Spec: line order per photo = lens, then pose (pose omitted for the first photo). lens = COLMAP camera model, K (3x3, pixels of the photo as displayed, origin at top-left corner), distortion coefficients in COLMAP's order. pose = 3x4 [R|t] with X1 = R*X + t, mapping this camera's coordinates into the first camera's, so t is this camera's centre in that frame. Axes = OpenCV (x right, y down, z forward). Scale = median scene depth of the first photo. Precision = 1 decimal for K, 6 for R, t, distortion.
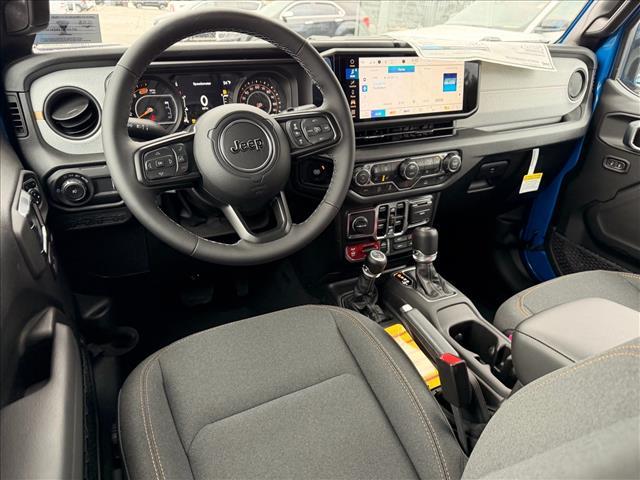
lens RADIAL K [[445.6, 0, 320.0], [0, 445.6, 240.0], [0, 0, 1]] dist [-0.000603, -0.000071]
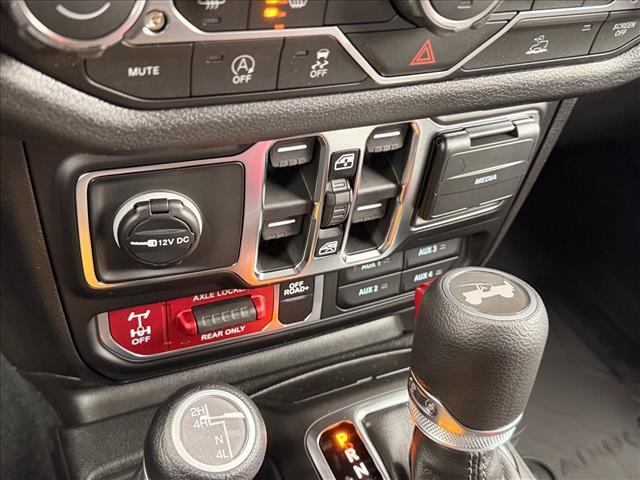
lens RADIAL K [[723.2, 0, 329.5], [0, 723.2, 239.1], [0, 0, 1]] dist [0.189525, -0.513683]
pose [[0.991758, 0.109531, 0.066481, 0.137366], [-0.122559, 0.962269, 0.242935, -0.110896], [-0.037364, -0.249080, 0.967762, 0.669882]]
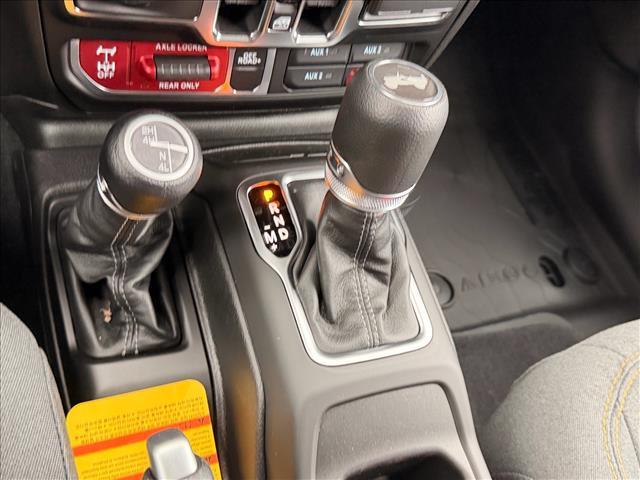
lens RADIAL K [[723.2, 0, 329.5], [0, 723.2, 239.1], [0, 0, 1]] dist [0.189525, -0.513683]
pose [[0.952713, 0.261224, 0.155244, 0.154232], [-0.303408, 0.845980, 0.438475, -0.104552], [-0.016793, -0.464843, 0.885234, 0.600574]]
